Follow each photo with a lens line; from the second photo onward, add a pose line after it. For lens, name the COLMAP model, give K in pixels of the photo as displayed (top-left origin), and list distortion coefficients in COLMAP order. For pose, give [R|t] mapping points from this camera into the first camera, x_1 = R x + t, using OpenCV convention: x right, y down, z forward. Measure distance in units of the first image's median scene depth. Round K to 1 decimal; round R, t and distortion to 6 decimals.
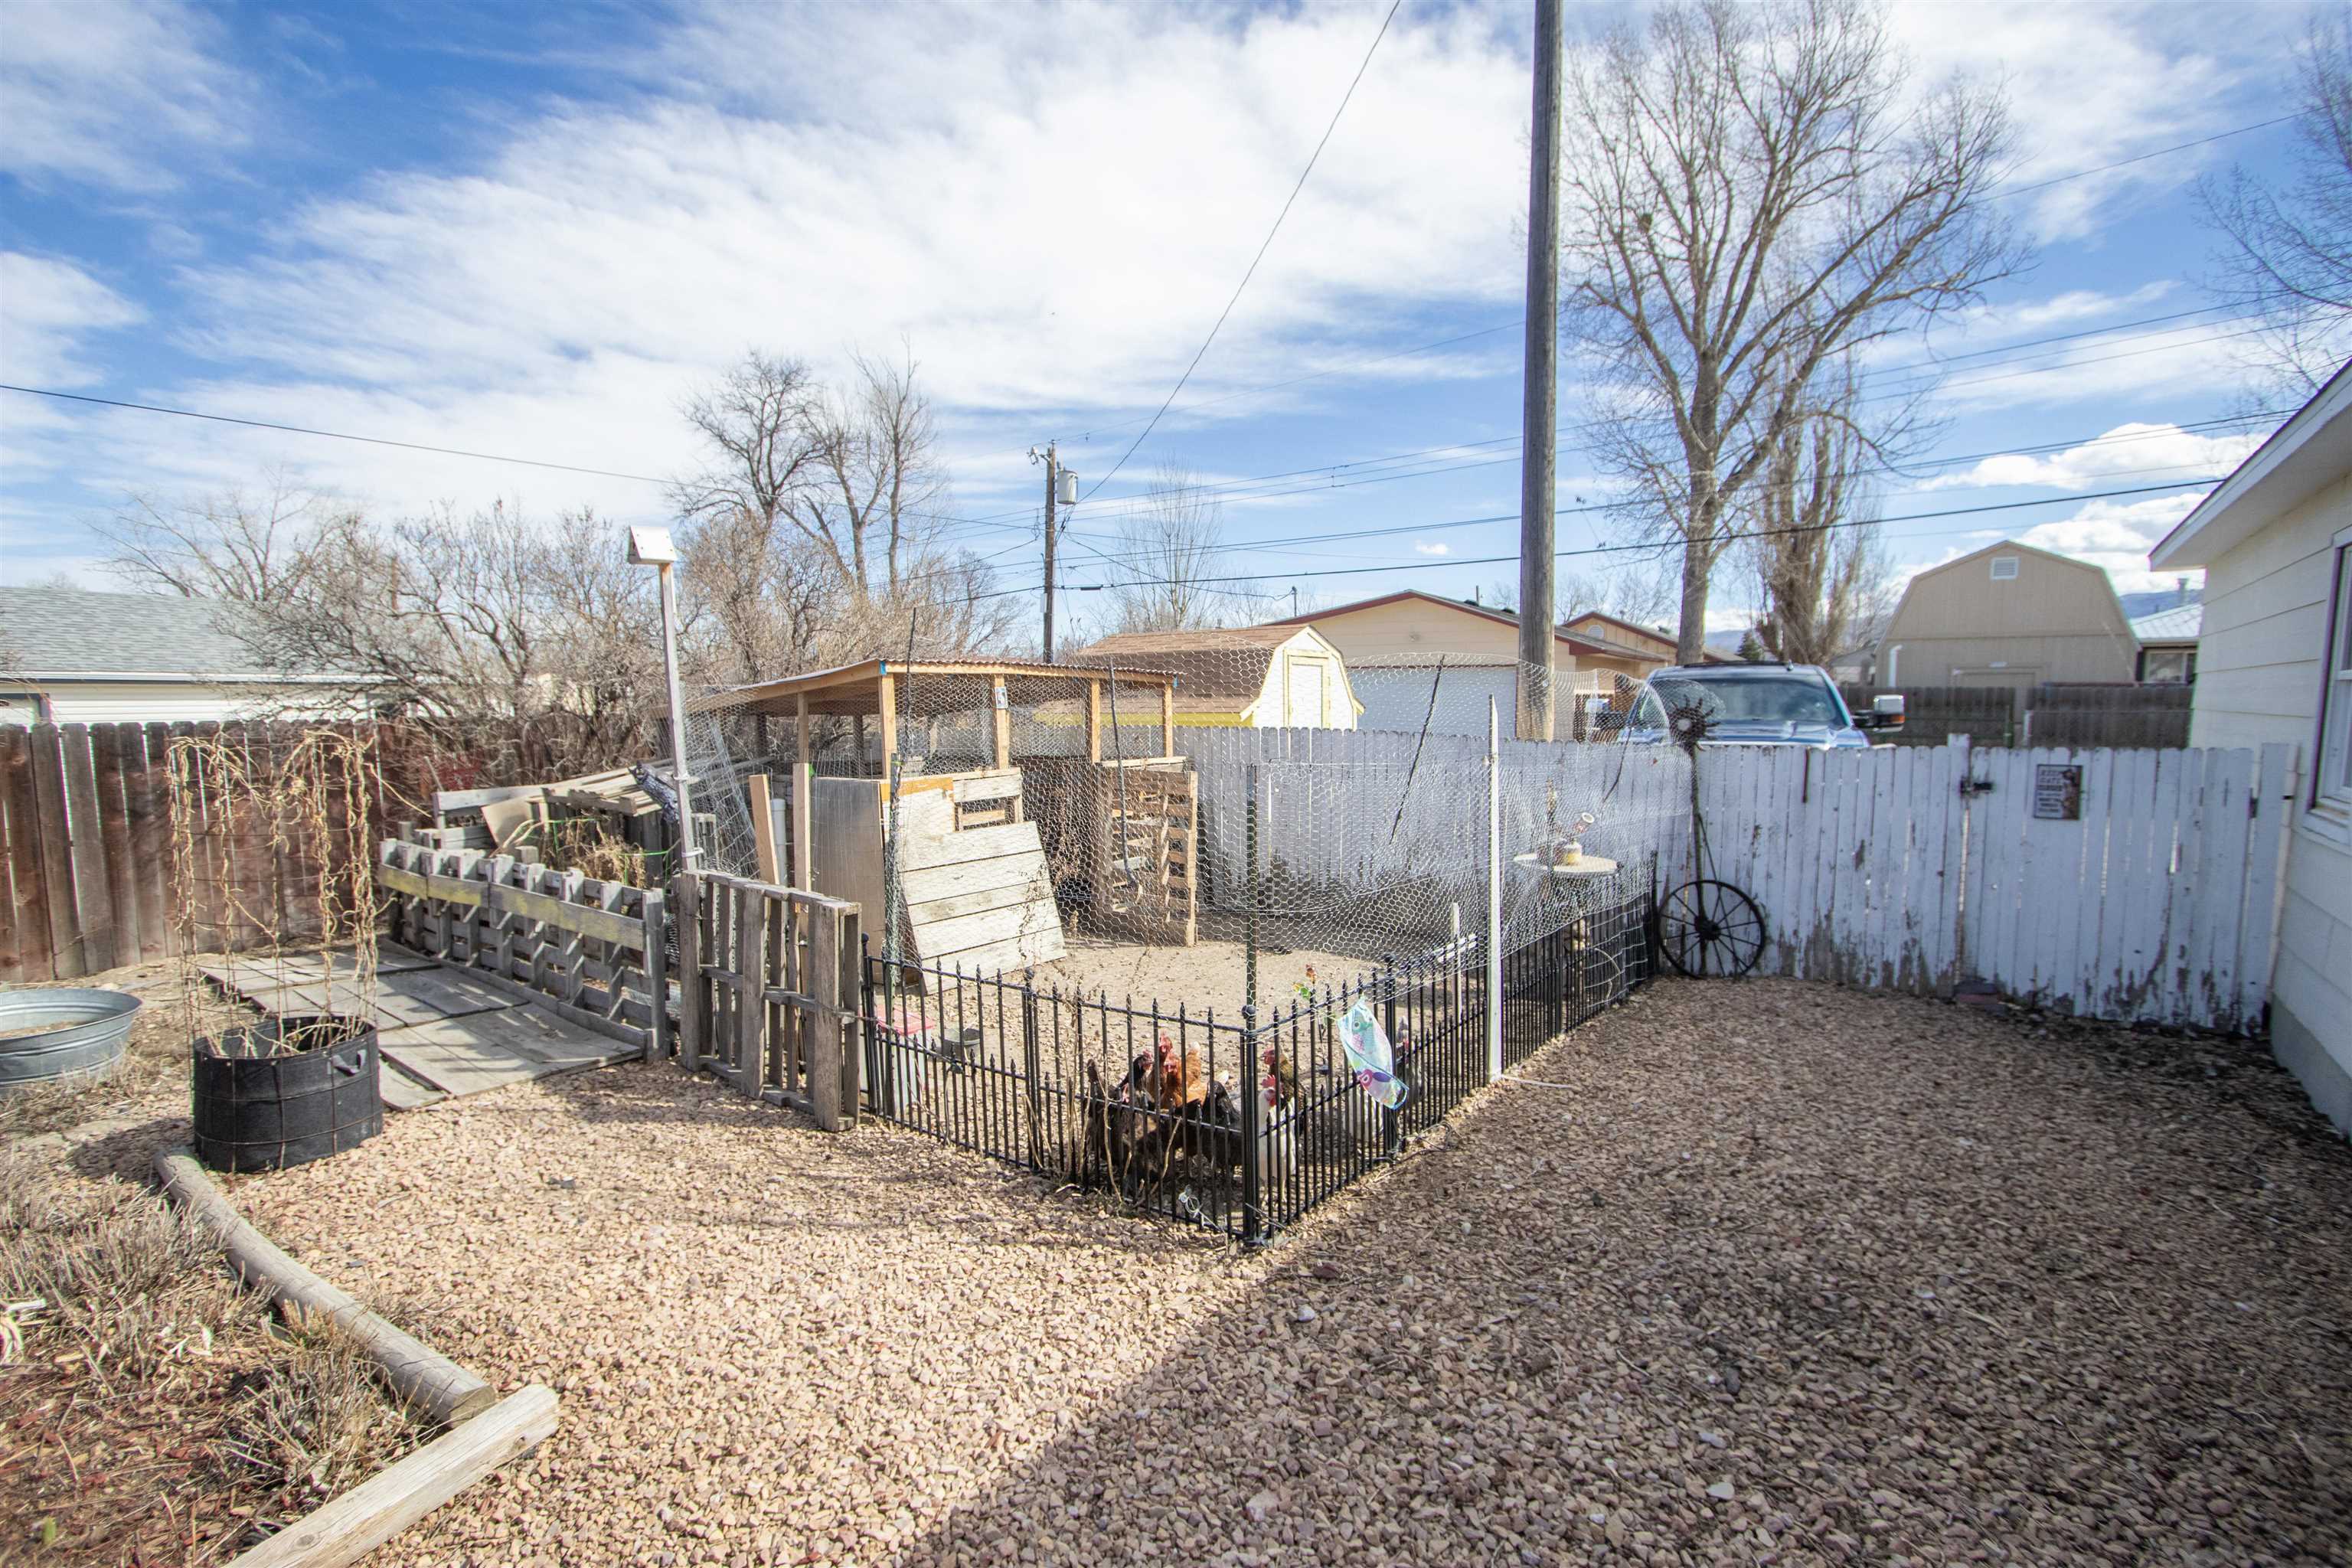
lens RADIAL K [[1077.6, 0, 1176.0], [0, 1077.6, 784.0], [0, 0, 1]] dist [-0.012077, 0.000111]
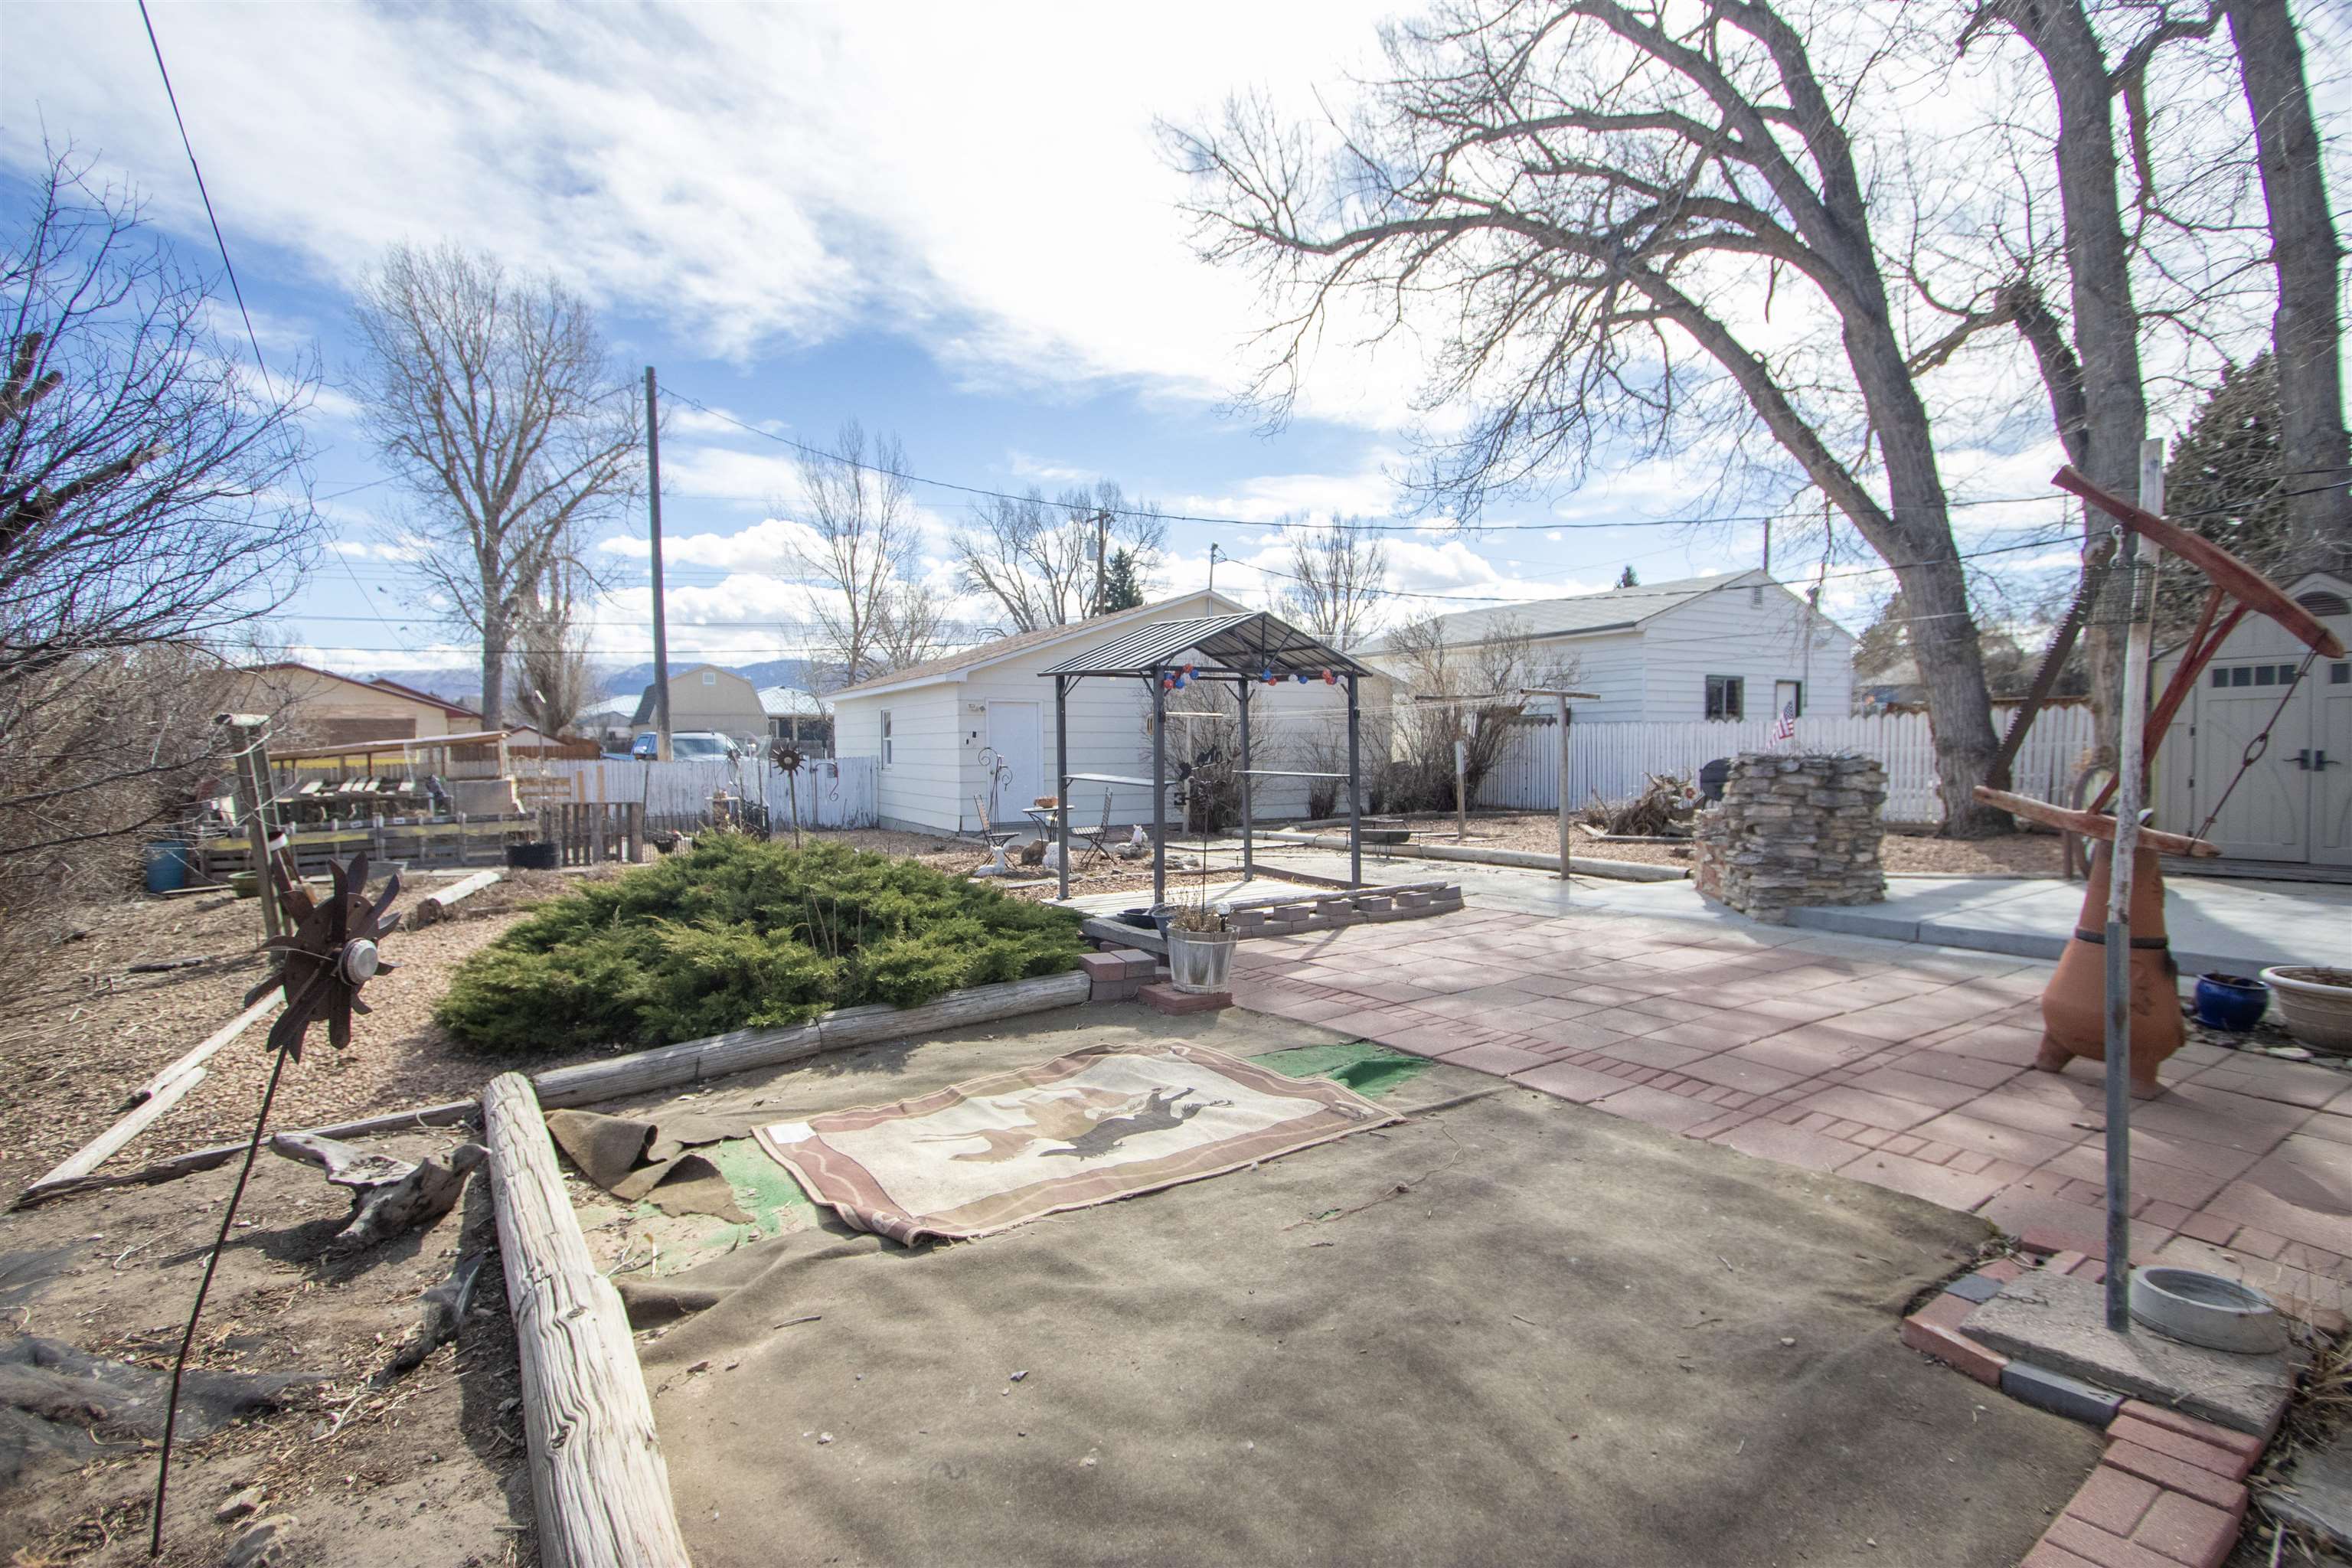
lens RADIAL K [[1077.6, 0, 1176.0], [0, 1077.6, 784.0], [0, 0, 1]] dist [-0.012077, 0.000111]
pose [[0.371141, -0.035144, 0.927911, -2.065085], [0.077577, 0.996964, 0.006730, 0.116786], [-0.925330, 0.069487, 0.372740, -1.374430]]
